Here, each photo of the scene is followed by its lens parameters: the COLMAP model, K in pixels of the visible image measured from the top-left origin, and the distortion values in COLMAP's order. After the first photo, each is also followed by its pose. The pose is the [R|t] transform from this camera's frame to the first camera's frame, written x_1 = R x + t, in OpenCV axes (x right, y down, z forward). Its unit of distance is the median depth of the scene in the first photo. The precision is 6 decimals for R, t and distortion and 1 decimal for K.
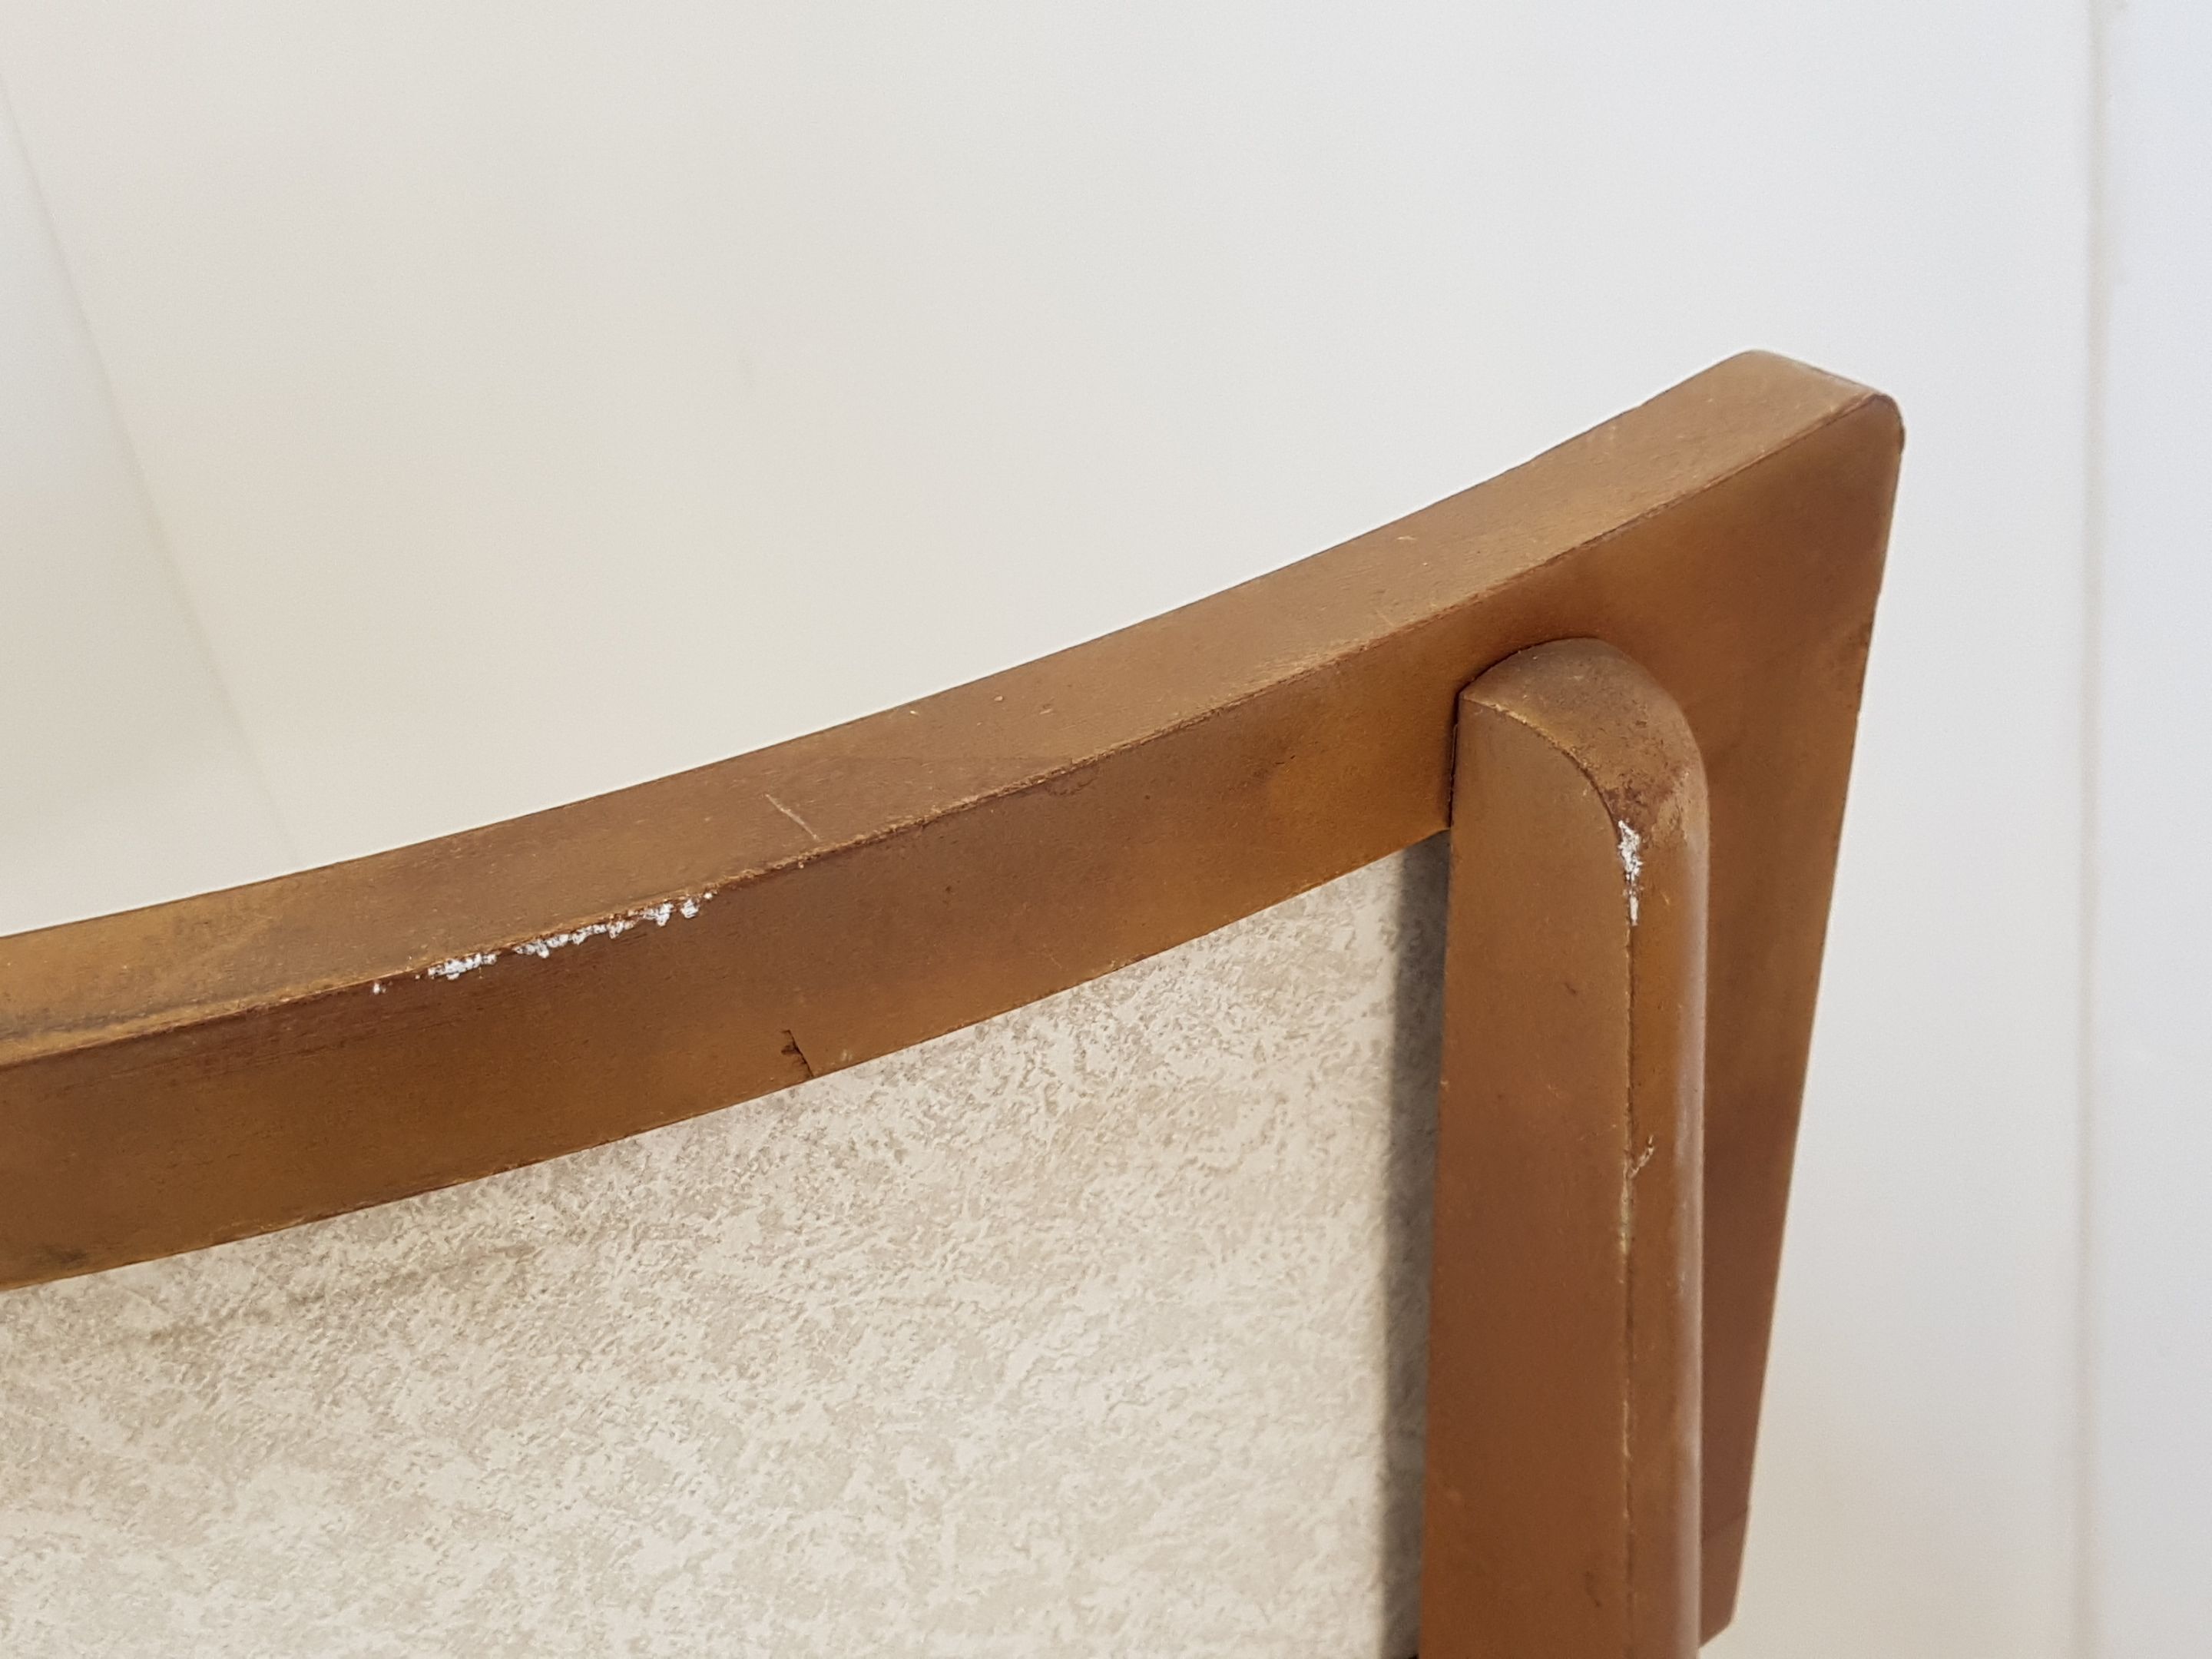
lens RADIAL K [[2384.1, 0, 1102.6], [0, 2384.1, 828.9], [0, 0, 1]] dist [0.151674, 0.000000]
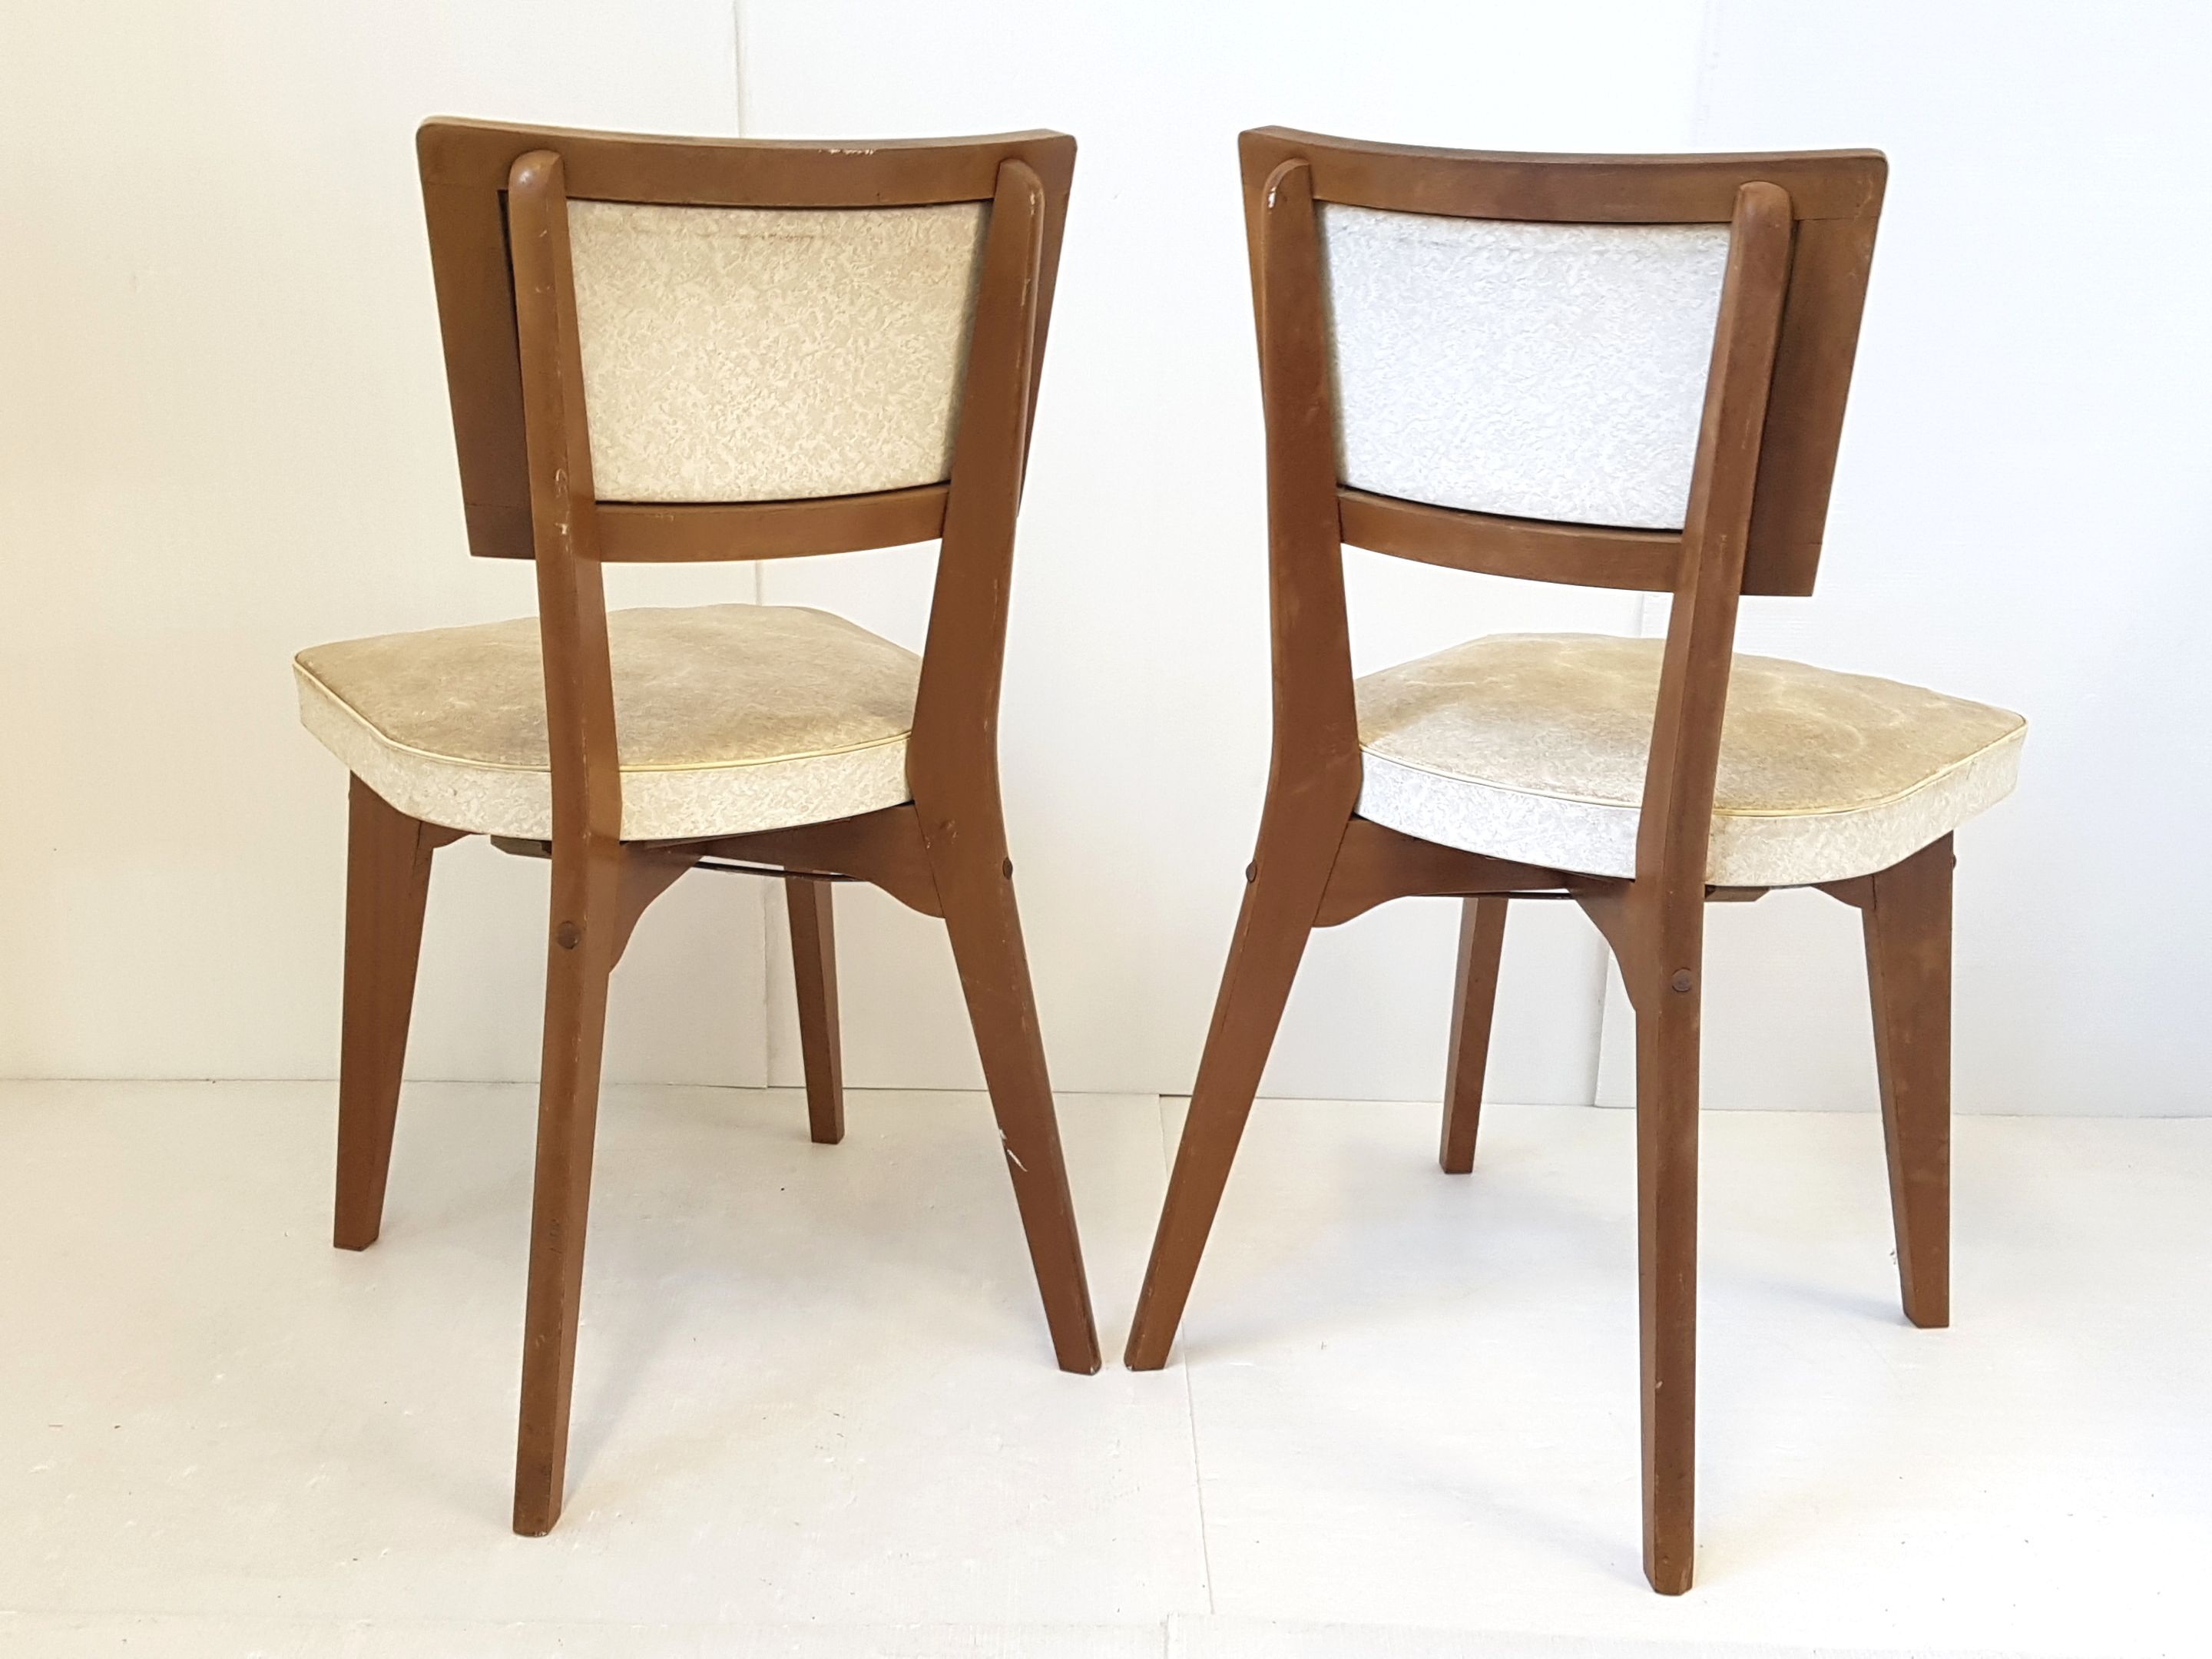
lens RADIAL K [[2384.1, 0, 1107.0], [0, 2384.1, 842.2], [0, 0, 1]] dist [0.151674, 0.000000]
pose [[0.920695, 0.072948, 0.383405, -1.344817], [0.000456, 0.982175, -0.187969, 2.088223], [-0.390282, 0.173237, 0.904250, -3.086469]]
